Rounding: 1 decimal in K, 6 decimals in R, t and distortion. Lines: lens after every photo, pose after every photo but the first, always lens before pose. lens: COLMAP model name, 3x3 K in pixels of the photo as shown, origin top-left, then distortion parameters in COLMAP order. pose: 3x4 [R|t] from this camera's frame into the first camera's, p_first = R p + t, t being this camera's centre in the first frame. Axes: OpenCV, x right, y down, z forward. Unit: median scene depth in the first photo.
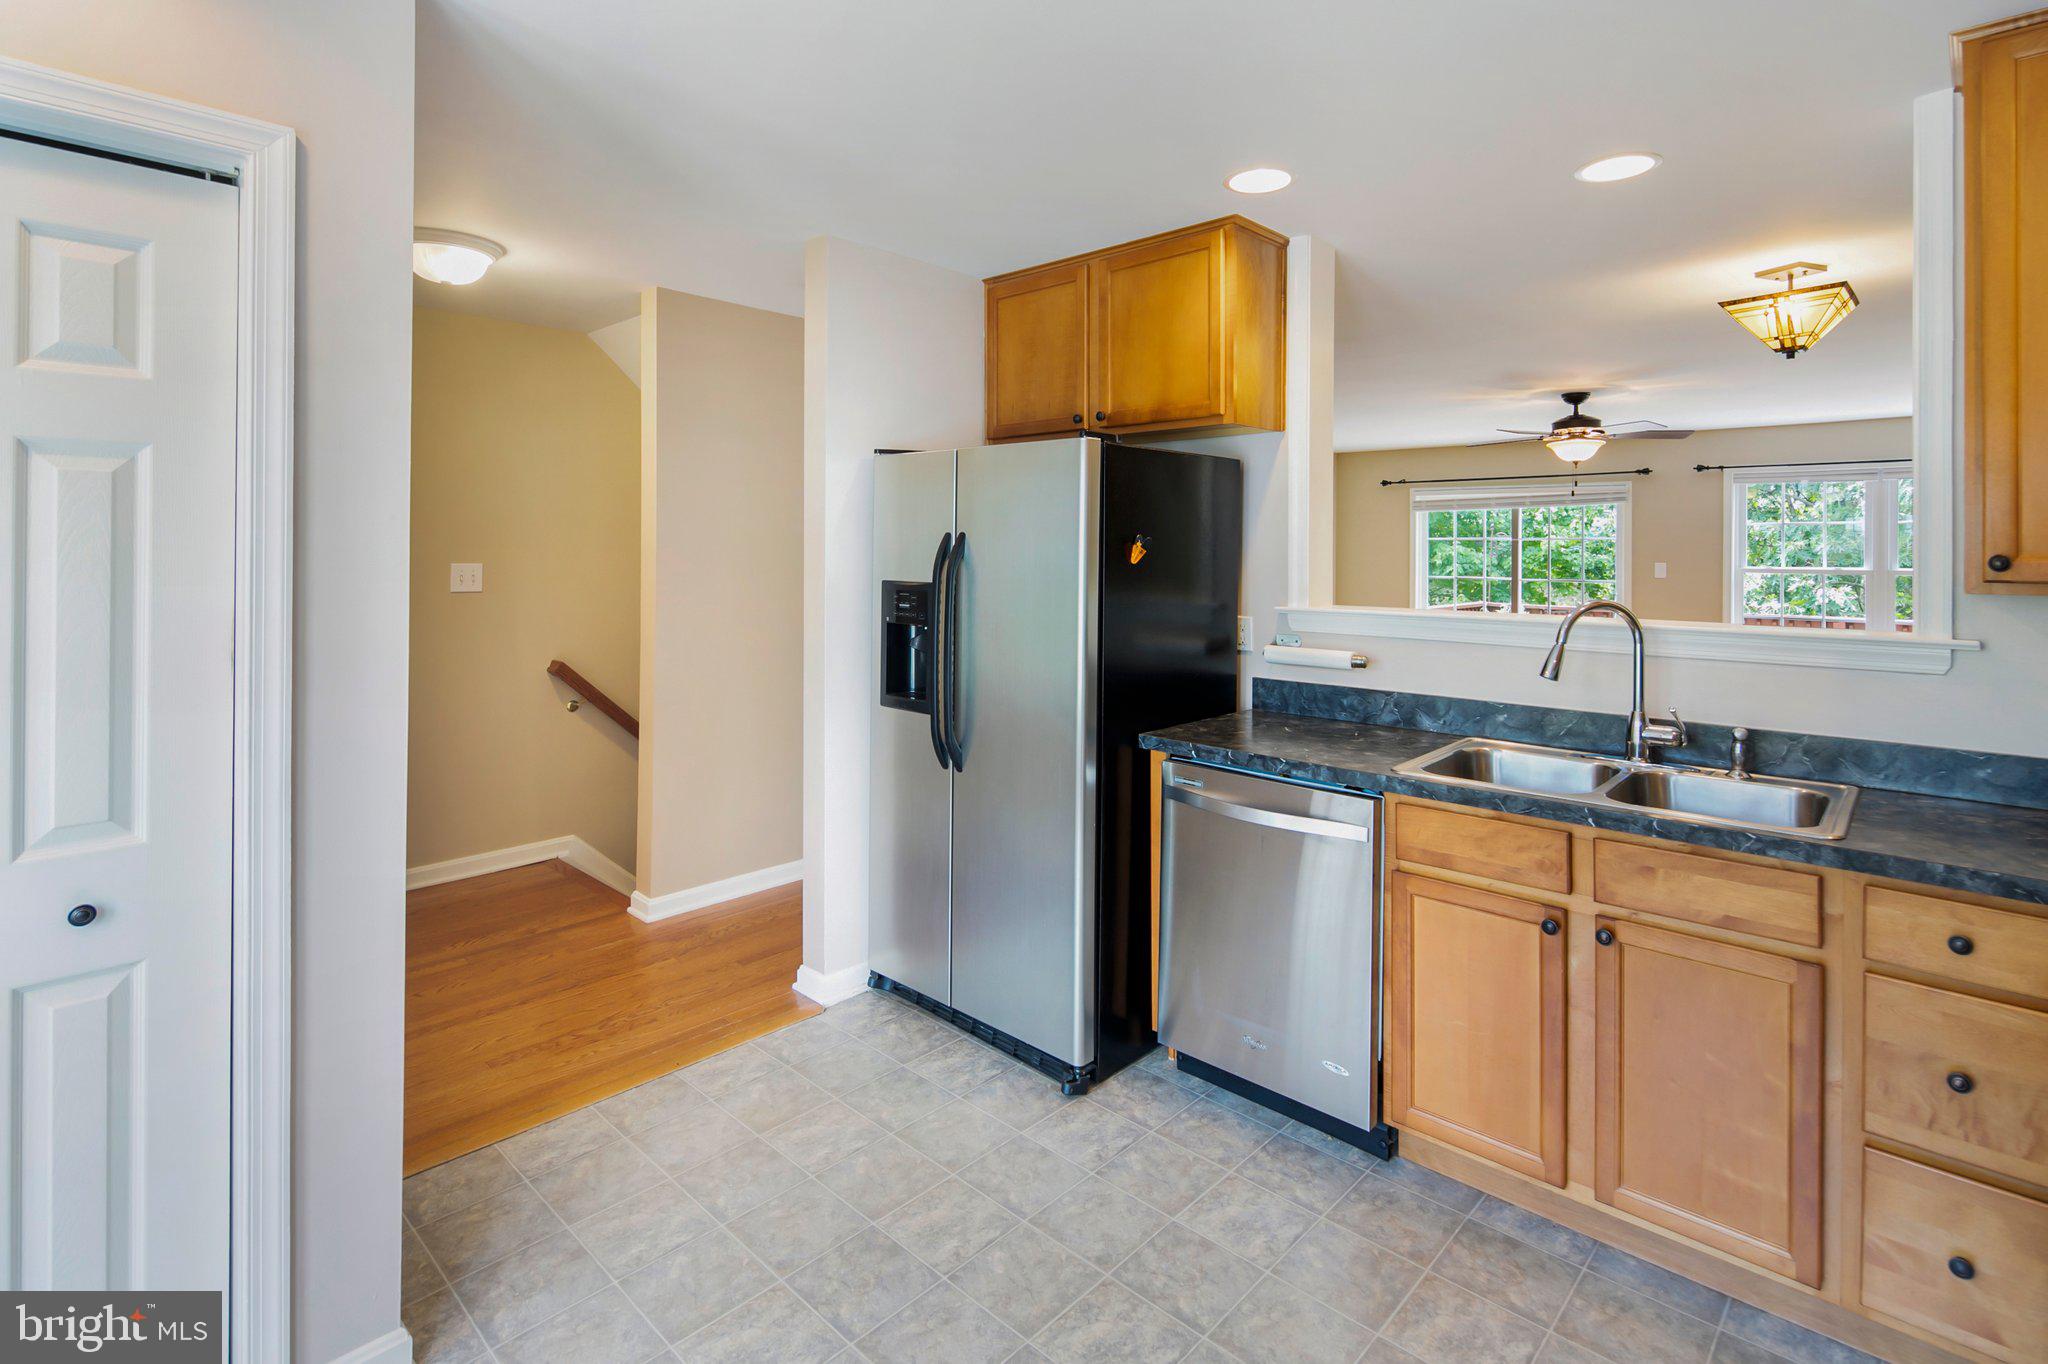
lens RADIAL K [[989.9, 0, 1032.3], [0, 989.9, 543.3], [0, 0, 1]] dist [0.015663, -0.007529]
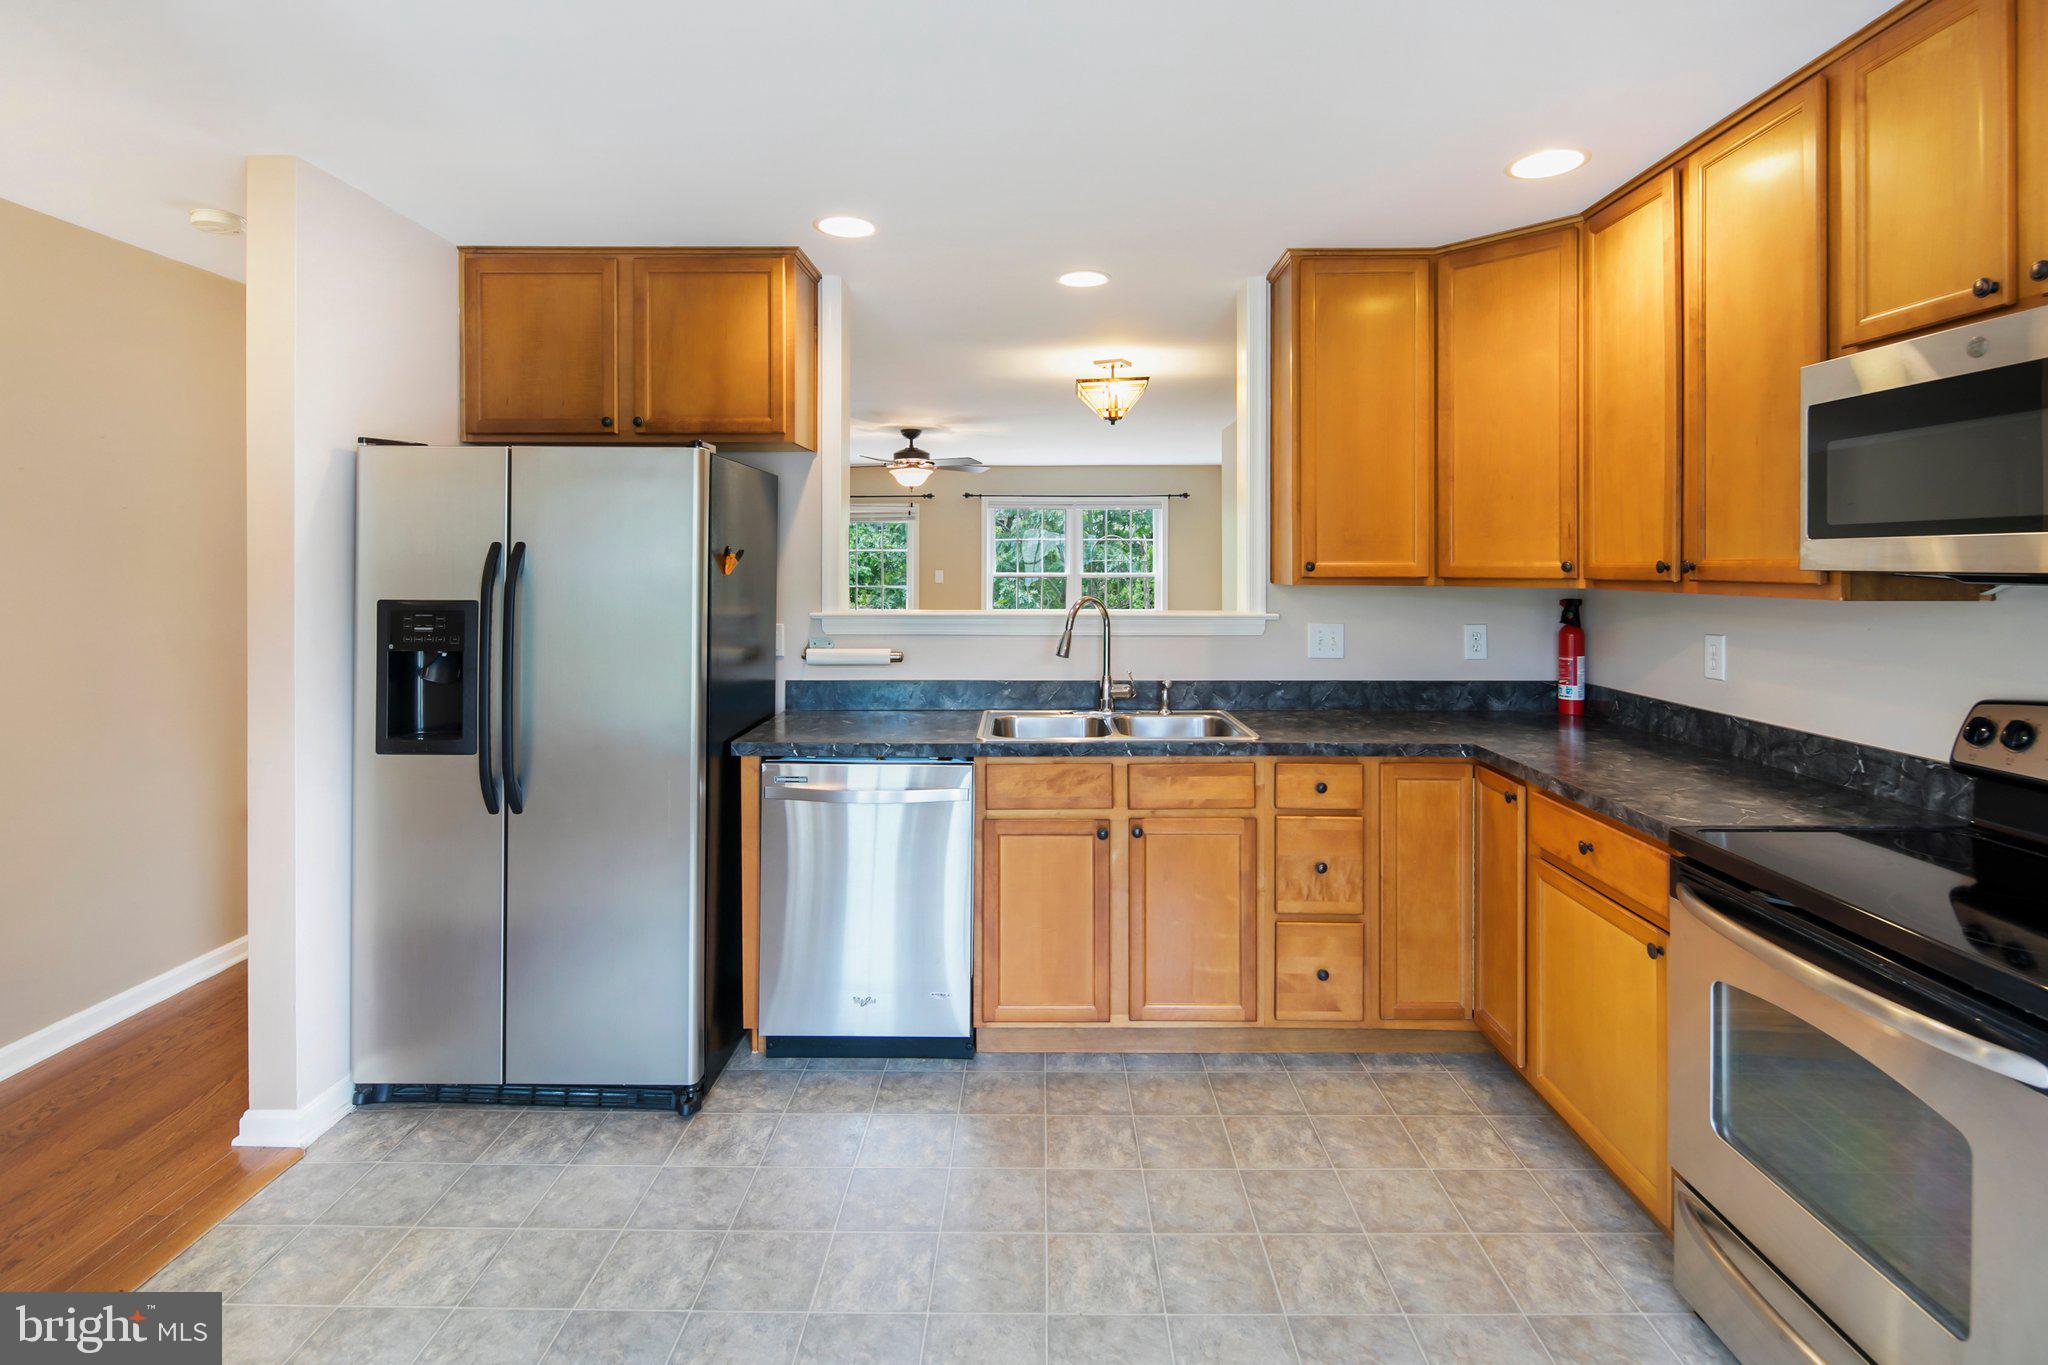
lens RADIAL K [[989.9, 0, 1032.3], [0, 989.9, 543.8], [0, 0, 1]] dist [0.015663, -0.007529]
pose [[0.736607, 0.009959, 0.676247, -0.377799], [-0.004113, 0.999939, -0.010245, -0.002166], [-0.676308, 0.004765, 0.736603, 0.040133]]
